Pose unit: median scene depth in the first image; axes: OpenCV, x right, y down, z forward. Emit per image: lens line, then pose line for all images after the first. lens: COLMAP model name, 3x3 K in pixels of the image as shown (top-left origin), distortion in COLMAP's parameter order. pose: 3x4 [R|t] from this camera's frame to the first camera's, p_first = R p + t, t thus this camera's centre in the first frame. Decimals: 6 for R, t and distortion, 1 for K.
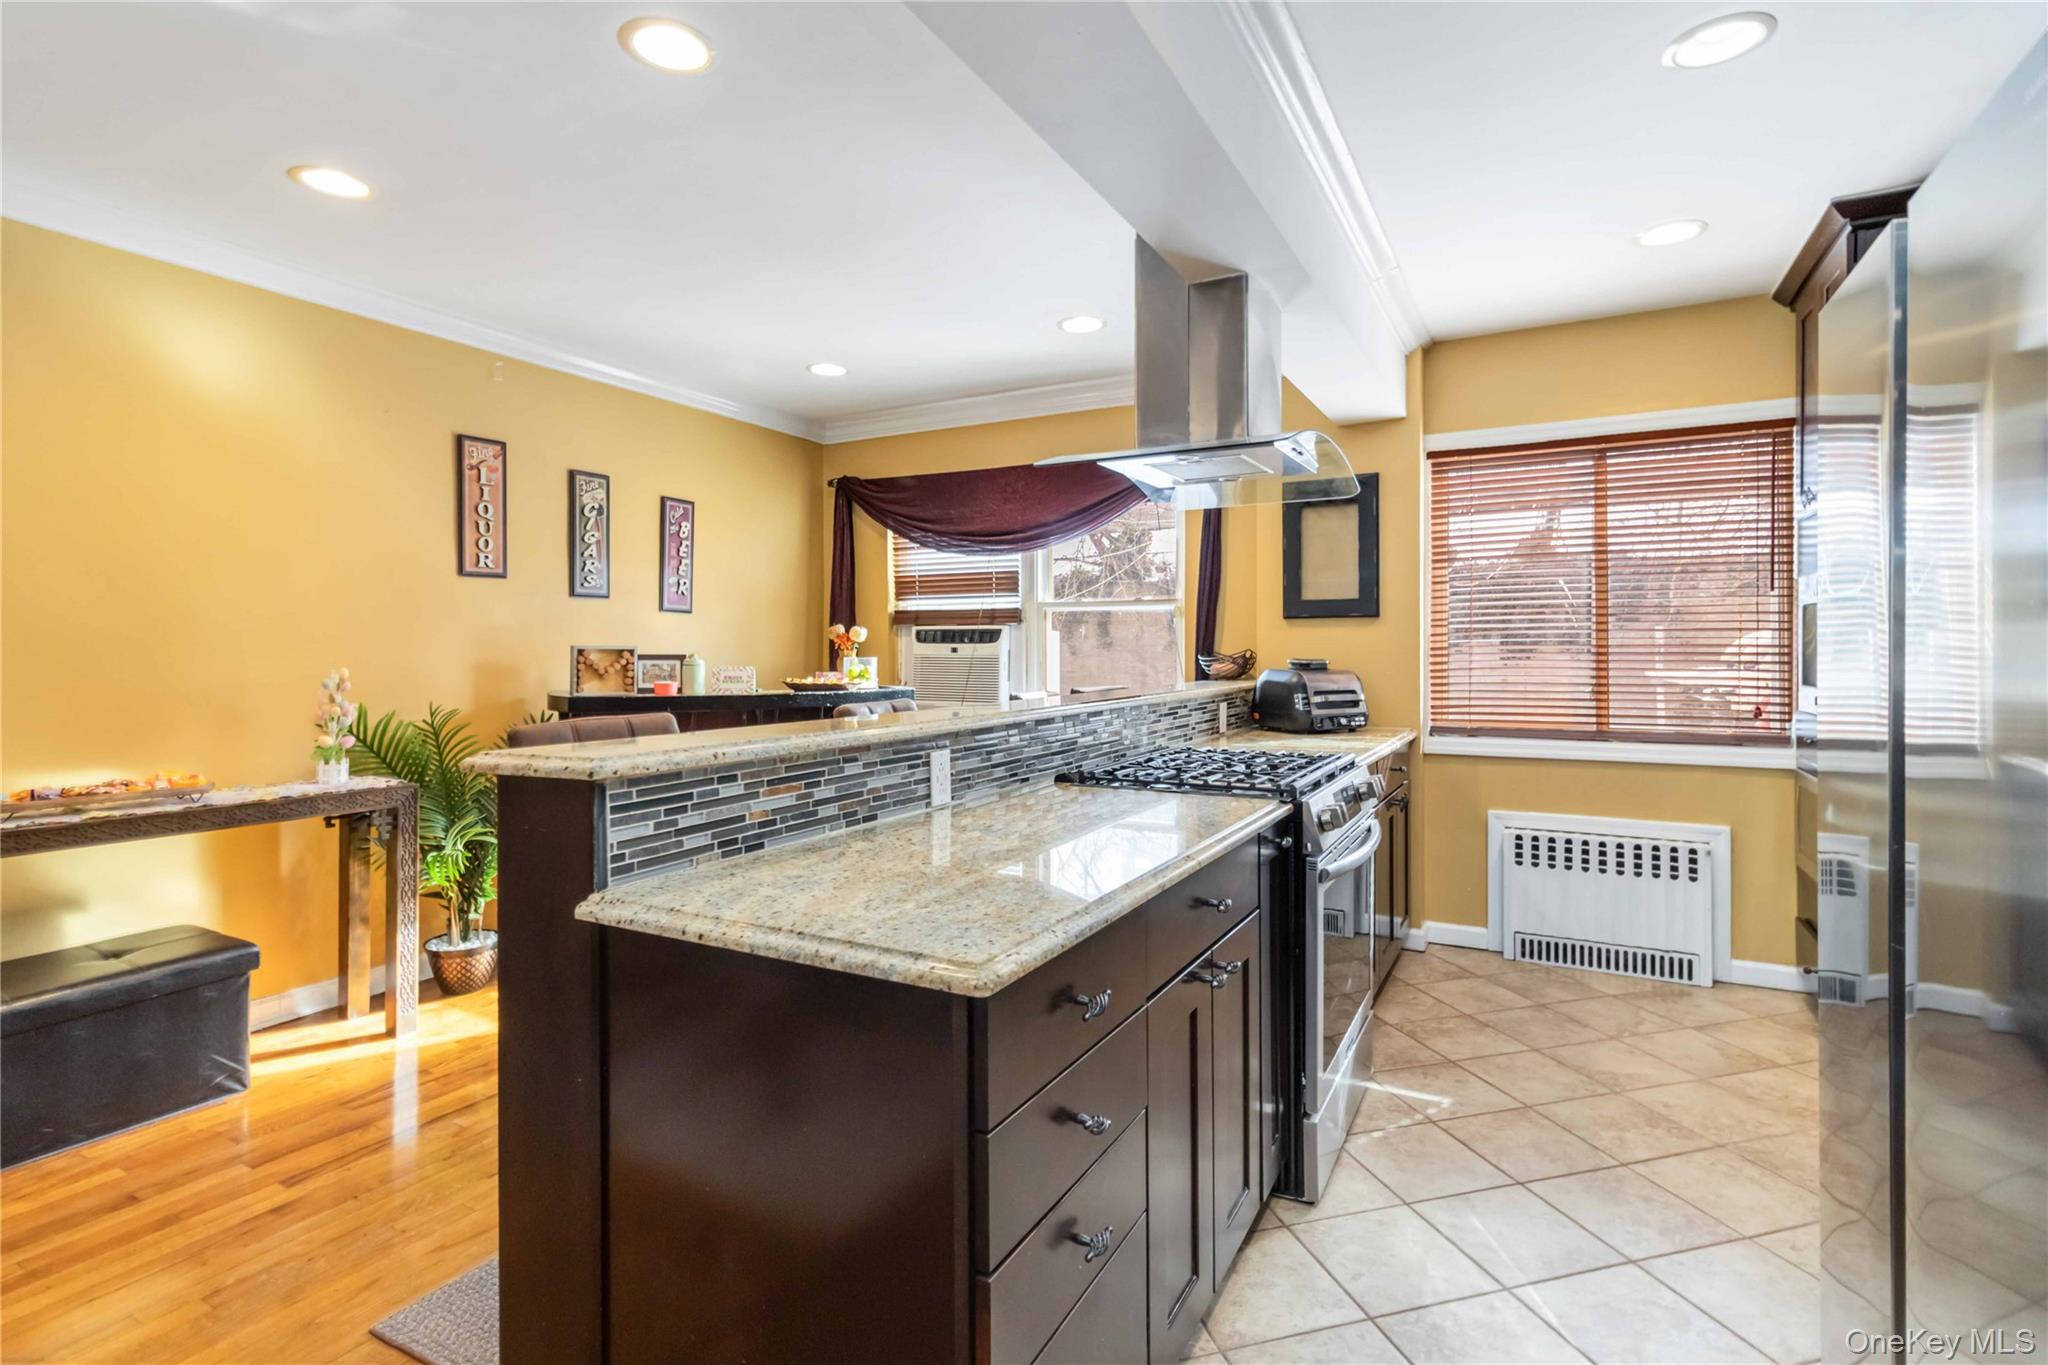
lens RADIAL K [[972.8, 0, 1036.9], [0, 972.8, 652.2], [0, 0, 1]] dist [0.002238, 0.001222]
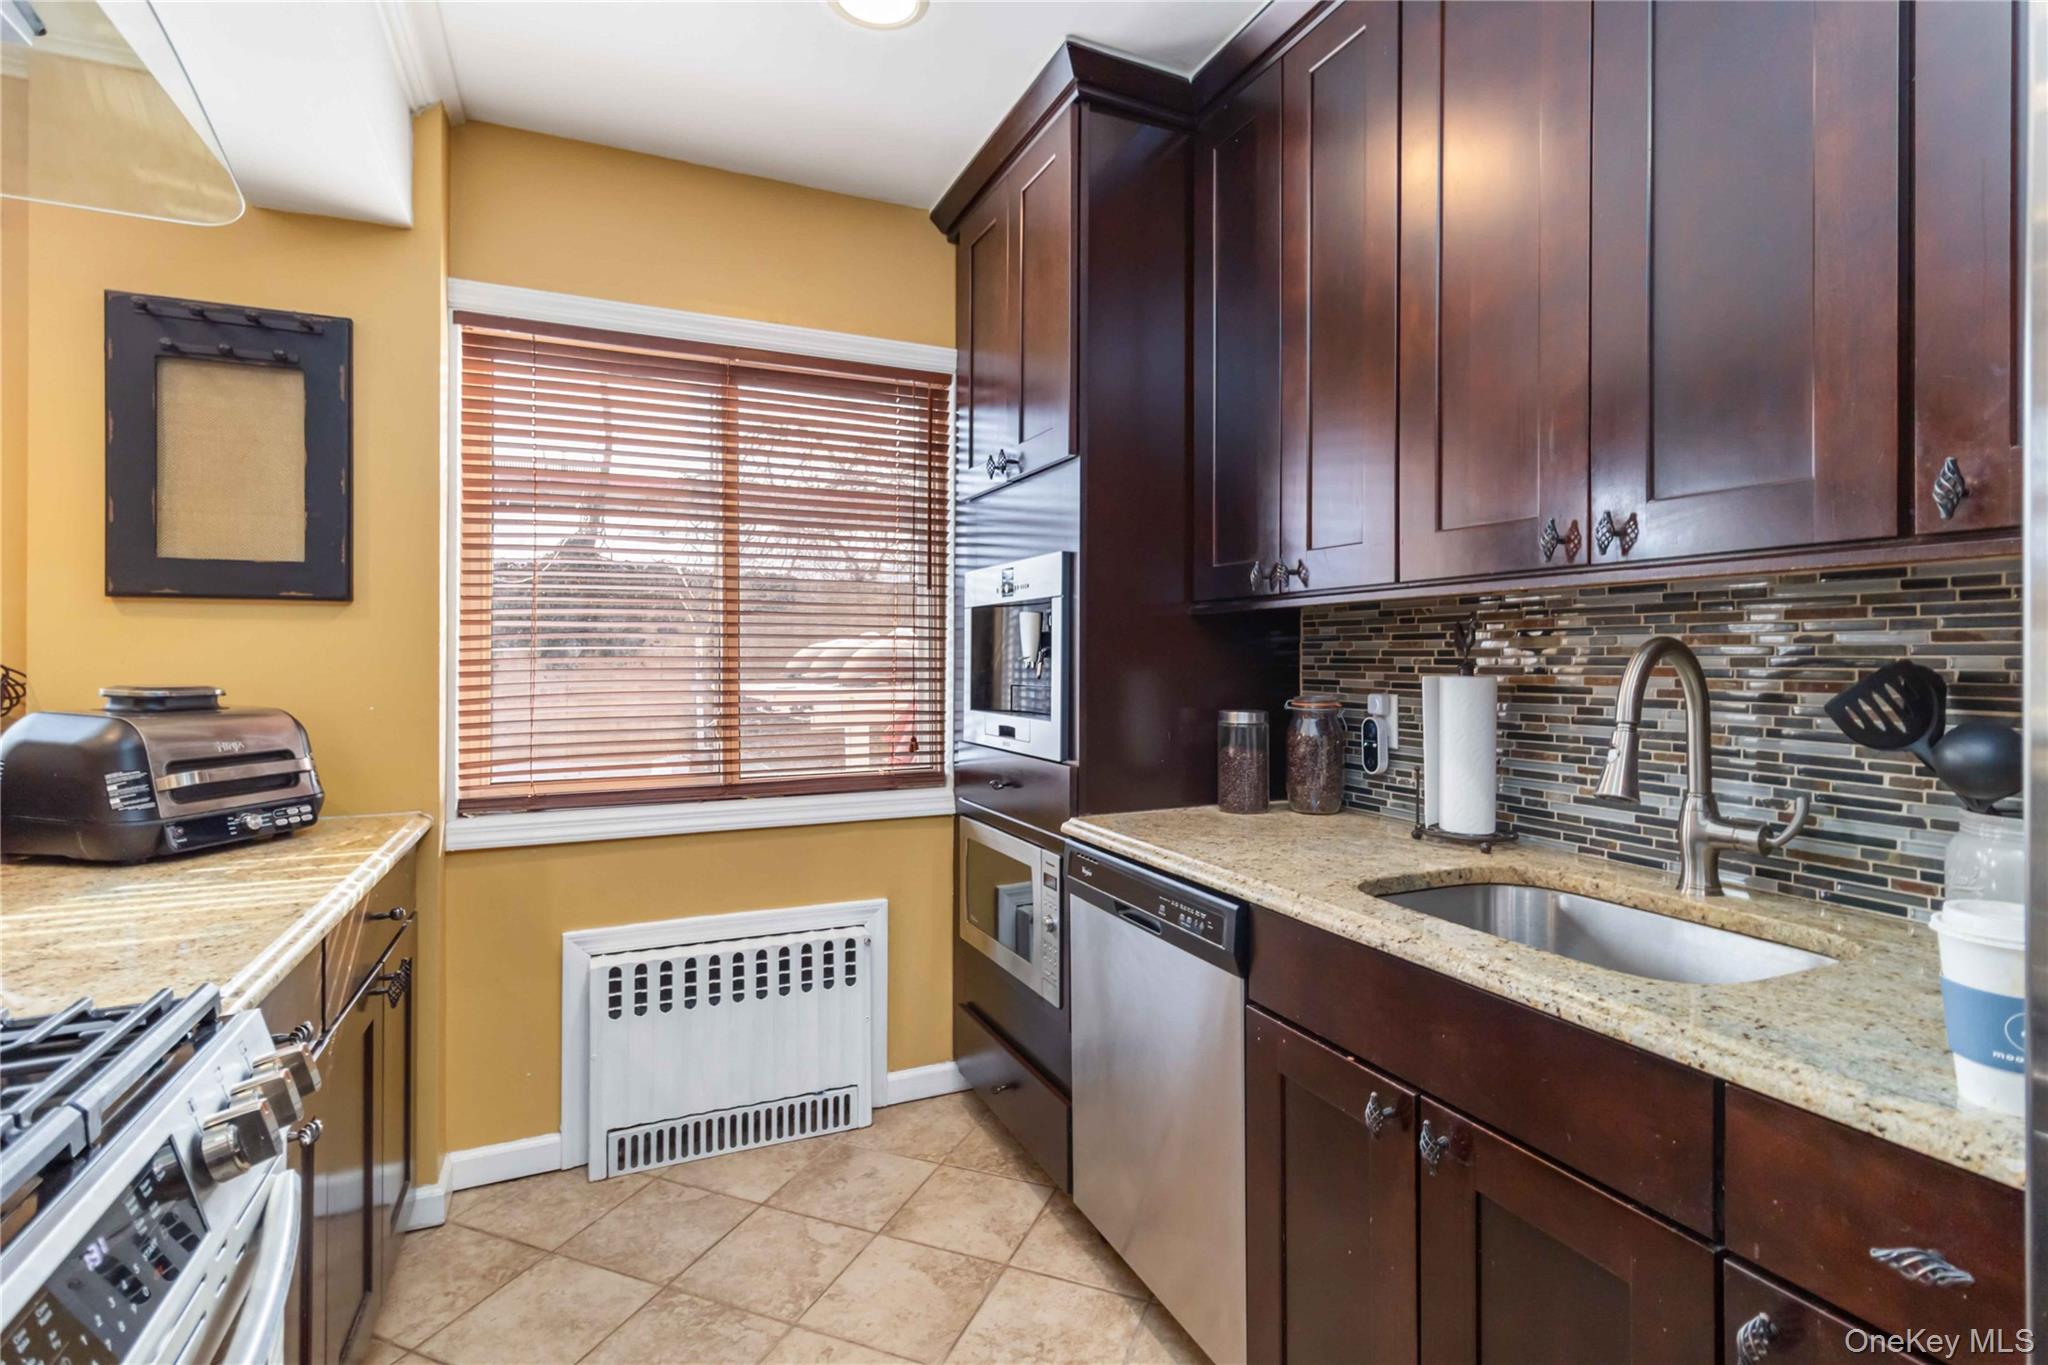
lens RADIAL K [[966.0, 0, 1031.0], [0, 966.0, 654.1], [0, 0, 1]] dist [0.002925, 0.000563]
pose [[0.605185, 0.005352, 0.796067, 0.161930], [0.001451, 0.999968, -0.007826, -0.003583], [-0.796083, 0.005892, 0.605158, 0.405398]]
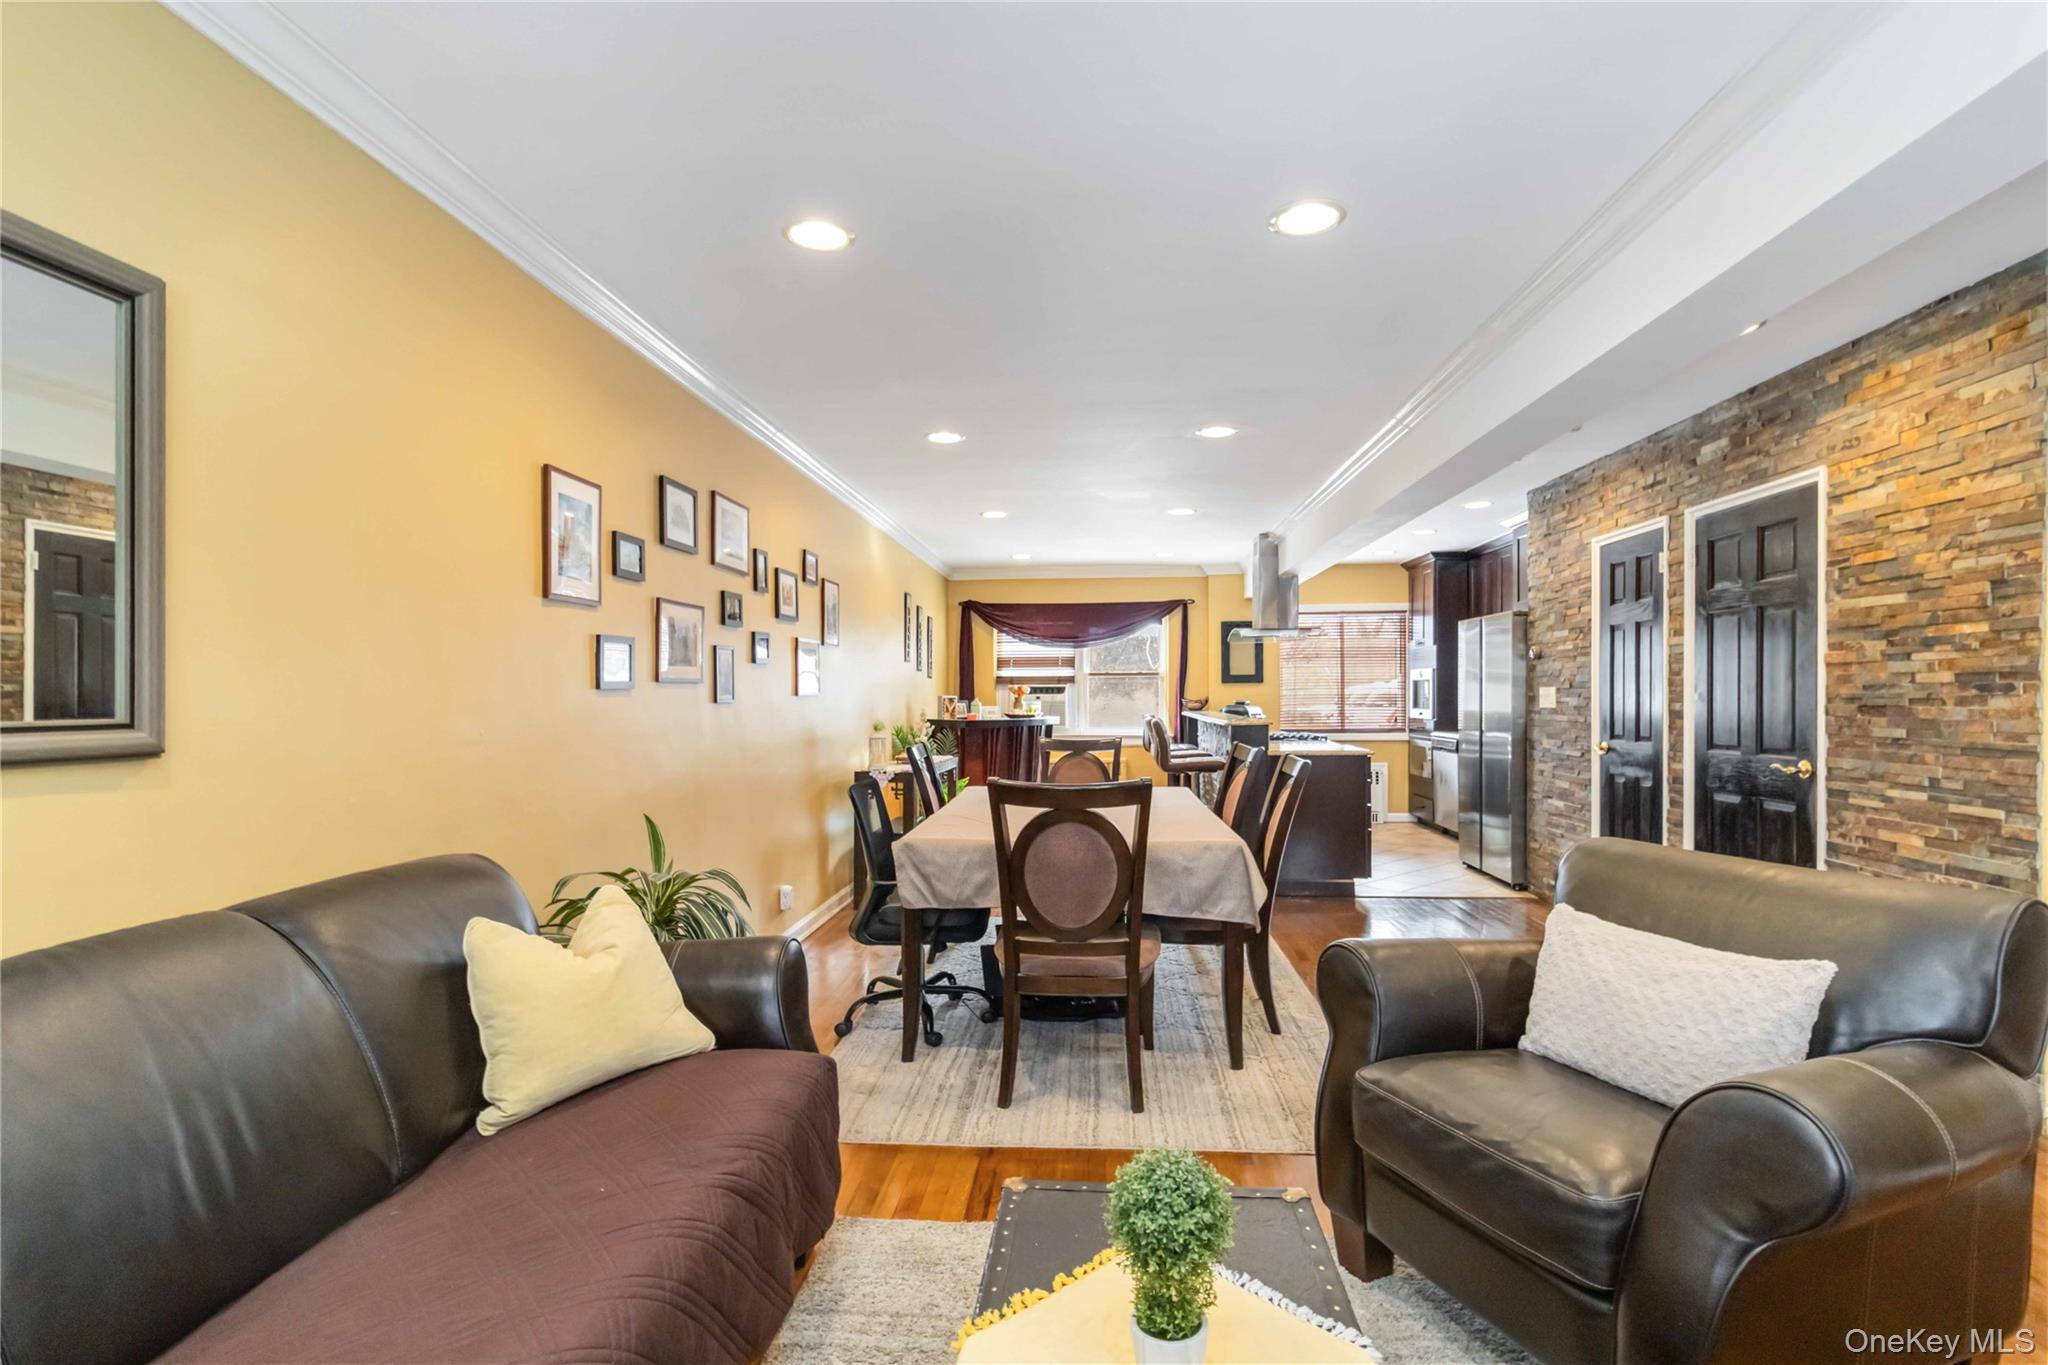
lens RADIAL K [[969.0, 0, 1031.4], [0, 969.0, 699.8], [0, 0, 1]] dist [0.001214, 0.000244]
pose [[0.913929, -0.004561, 0.405848, -1.091897], [0.005252, 0.999986, -0.000588, 0.003817], [-0.405839, 0.002668, 0.913941, -0.888974]]
